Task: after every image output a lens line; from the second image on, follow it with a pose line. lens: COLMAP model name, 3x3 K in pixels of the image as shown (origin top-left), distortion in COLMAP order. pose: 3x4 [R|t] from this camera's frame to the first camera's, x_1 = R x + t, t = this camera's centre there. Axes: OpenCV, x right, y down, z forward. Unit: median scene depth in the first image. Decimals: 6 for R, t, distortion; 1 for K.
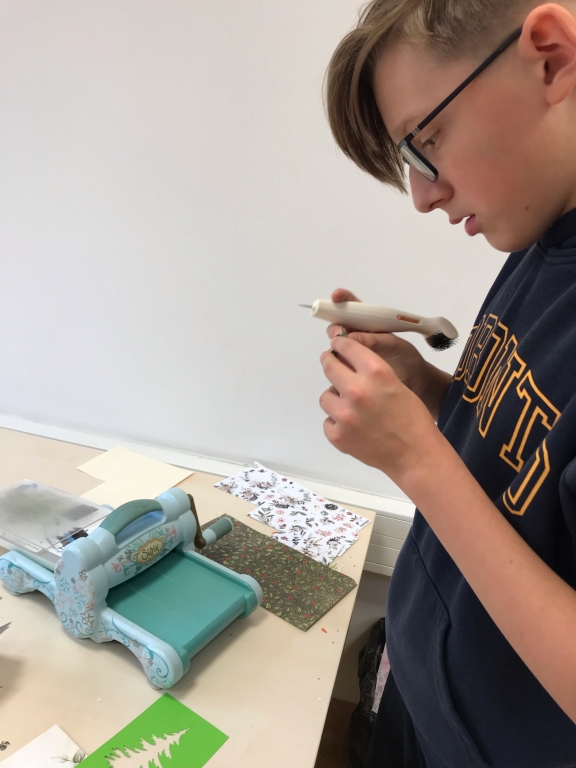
lens RADIAL K [[637.9, 0, 287.2], [0, 637.9, 381.1], [0, 0, 1]] dist [0.123503, -0.005675]
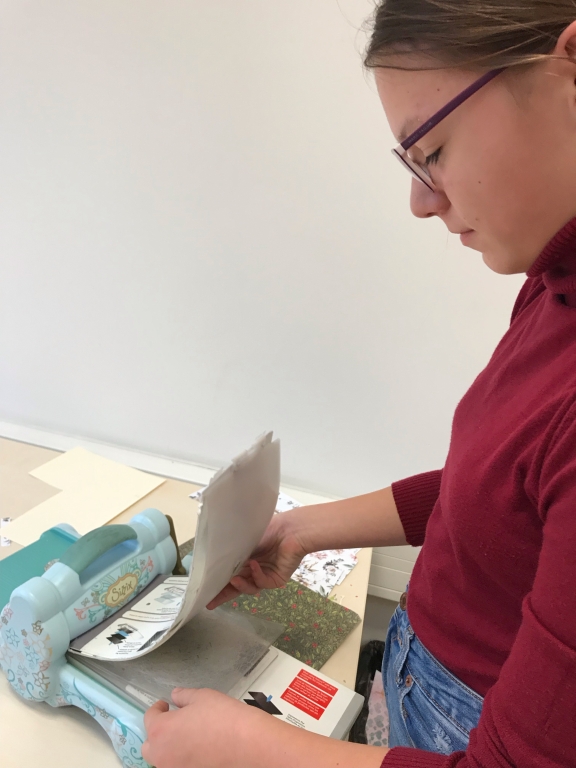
lens RADIAL K [[637.9, 0, 288.3], [0, 637.9, 387.2], [0, 0, 1]] dist [0.123503, -0.005675]
pose [[0.997453, 0.021466, 0.068021, -0.063332], [-0.023402, 0.999340, 0.027799, -0.021195], [-0.067379, -0.029320, 0.997297, 0.172582]]
